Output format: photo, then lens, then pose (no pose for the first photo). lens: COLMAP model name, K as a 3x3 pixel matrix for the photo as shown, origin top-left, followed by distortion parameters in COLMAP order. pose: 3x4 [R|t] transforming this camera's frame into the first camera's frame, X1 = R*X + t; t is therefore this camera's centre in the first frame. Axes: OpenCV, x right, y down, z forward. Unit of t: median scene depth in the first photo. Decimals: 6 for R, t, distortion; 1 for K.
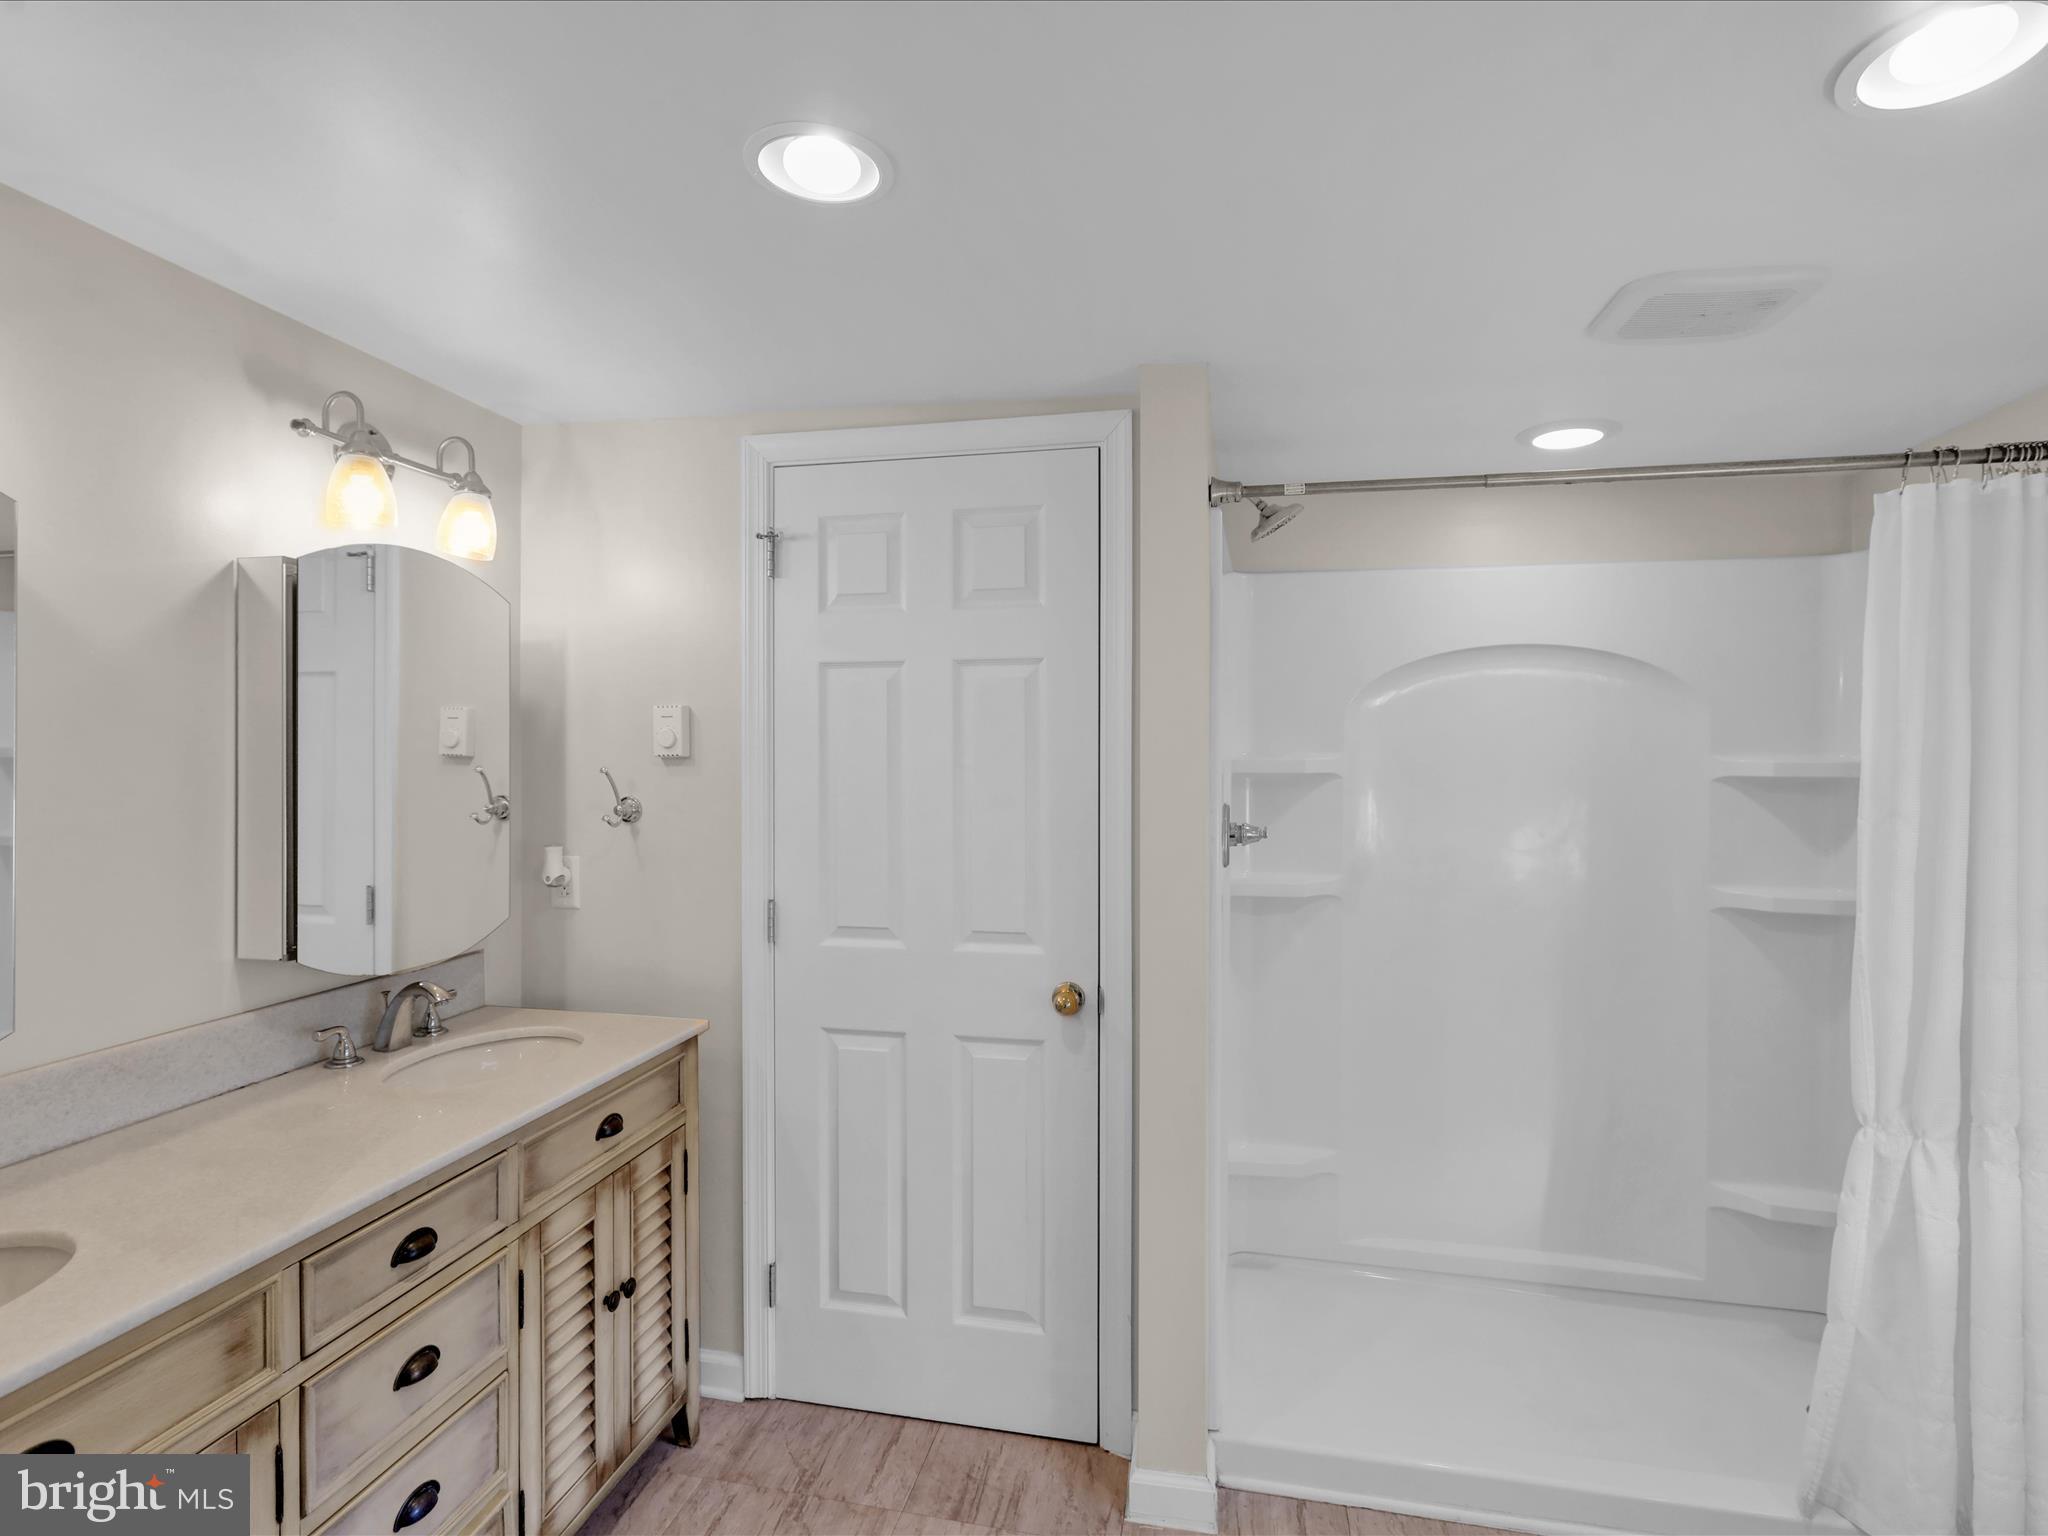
lens RADIAL K [[1070.0, 0, 1011.5], [0, 1070.0, 754.9], [0, 0, 1]] dist [-0.012762, 0.006465]
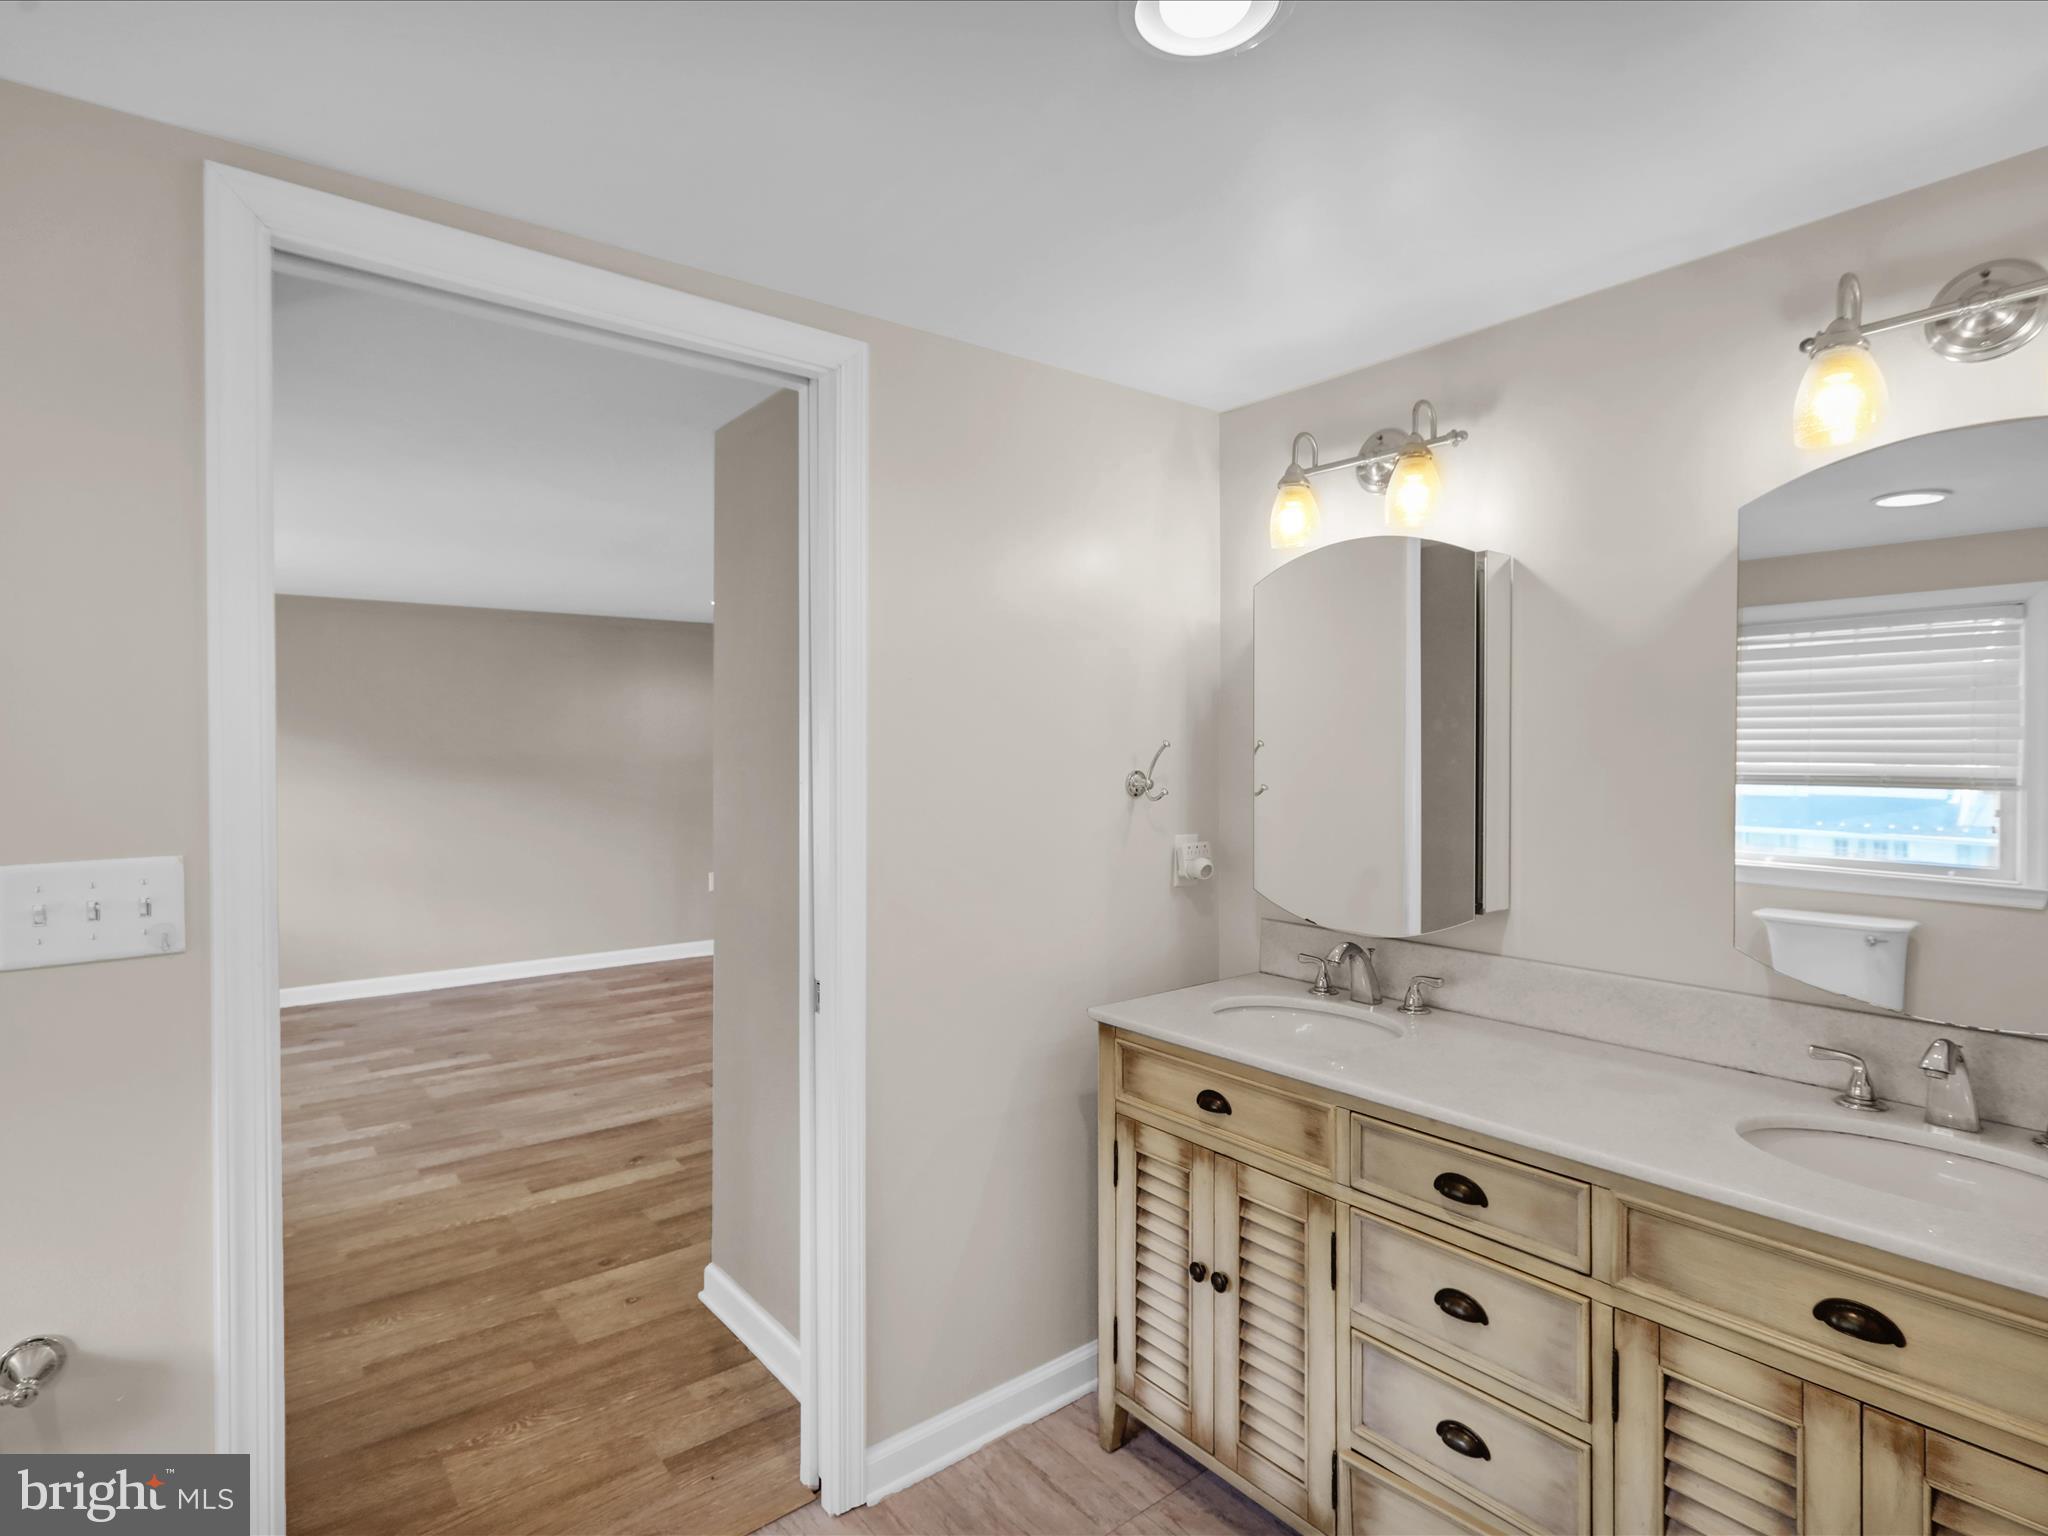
lens RADIAL K [[1070.0, 0, 1024.7], [0, 1070.0, 770.2], [0, 0, 1]] dist [-0.012762, 0.006465]
pose [[-0.639958, 0.010738, -0.768335, 0.464273], [-0.007887, 0.999758, 0.020542, 0.028814], [0.768369, 0.019206, -0.639718, 1.206070]]
